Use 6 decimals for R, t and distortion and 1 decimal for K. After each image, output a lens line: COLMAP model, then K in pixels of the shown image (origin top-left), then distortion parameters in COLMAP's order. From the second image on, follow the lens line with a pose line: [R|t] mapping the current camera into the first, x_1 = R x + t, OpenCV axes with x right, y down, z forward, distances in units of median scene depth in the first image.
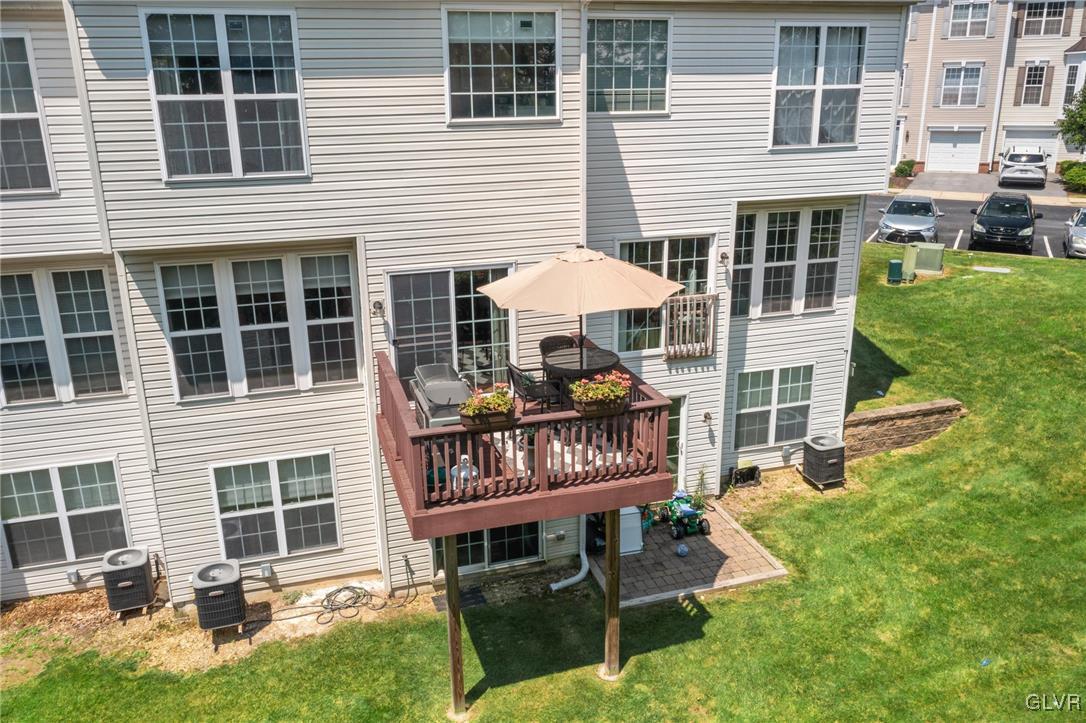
lens RADIAL K [[859.6, 0, 543.0], [0, 859.6, 361.5], [0, 0, 1]] dist [-0.000650, -0.002069]
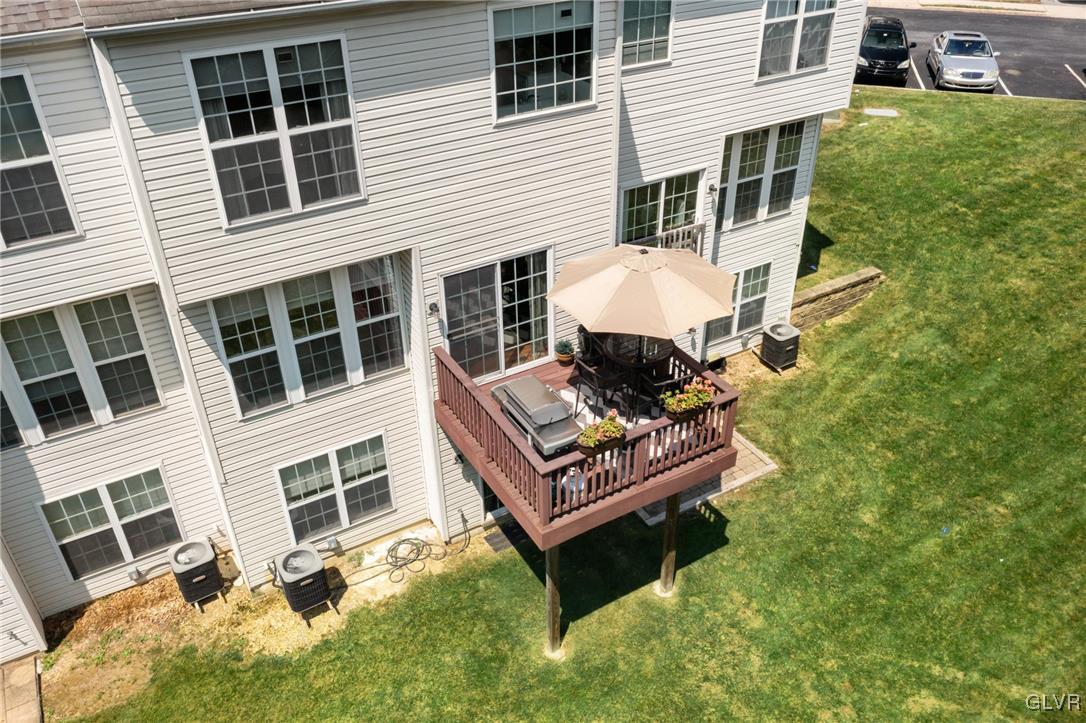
lens RADIAL K [[856.2, 0, 543.0], [0, 856.2, 361.5], [0, 0, 1]] dist [-0.000074, 0.000062]
pose [[0.975040, -0.123656, 0.184407, -0.238398], [0.069918, 0.959303, 0.273586, -0.248223], [-0.210732, -0.253864, 0.944005, -0.000910]]
